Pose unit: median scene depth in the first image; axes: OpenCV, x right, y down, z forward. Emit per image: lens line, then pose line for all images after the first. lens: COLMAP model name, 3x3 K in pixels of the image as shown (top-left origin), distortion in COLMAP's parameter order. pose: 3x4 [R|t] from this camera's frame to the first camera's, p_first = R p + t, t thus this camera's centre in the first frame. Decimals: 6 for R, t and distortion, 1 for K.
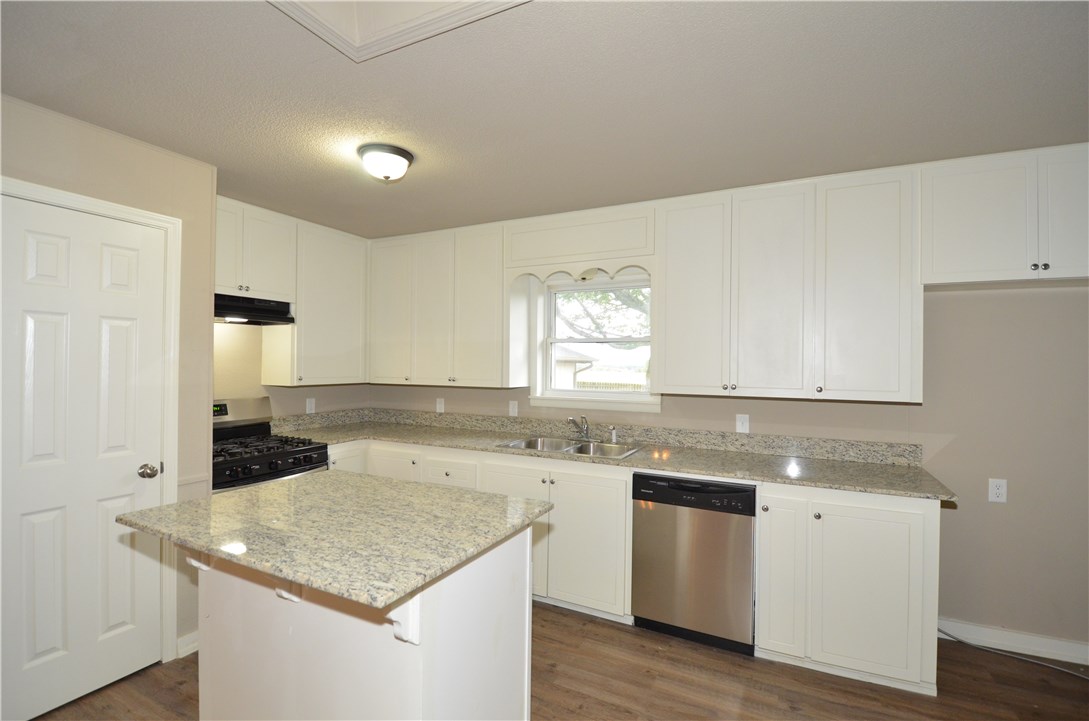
lens RADIAL K [[492.1, 0, 537.2], [0, 492.1, 361.4], [0, 0, 1]] dist [-0.026456, -0.000063]
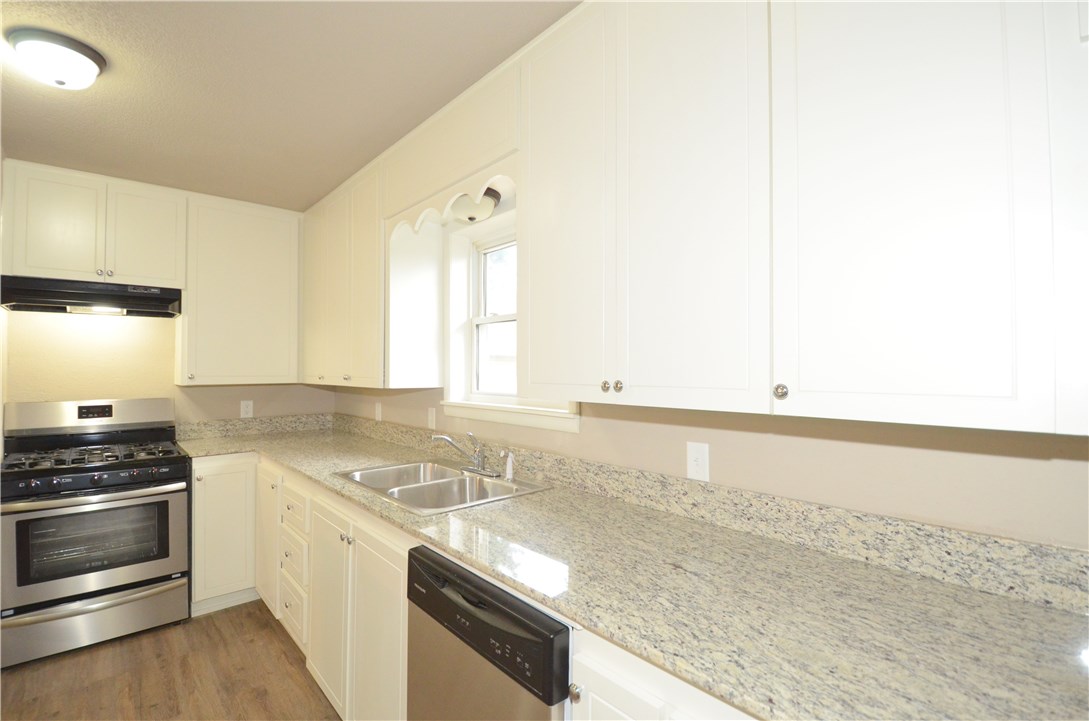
lens RADIAL K [[492.1, 0, 550.3], [0, 492.1, 364.5], [0, 0, 1]] dist [-0.026456, -0.000063]
pose [[0.937101, -0.013202, -0.348808, 0.441898], [0.011195, 0.999907, -0.007770, 0.029847], [0.348879, 0.003376, 0.937162, 0.467656]]
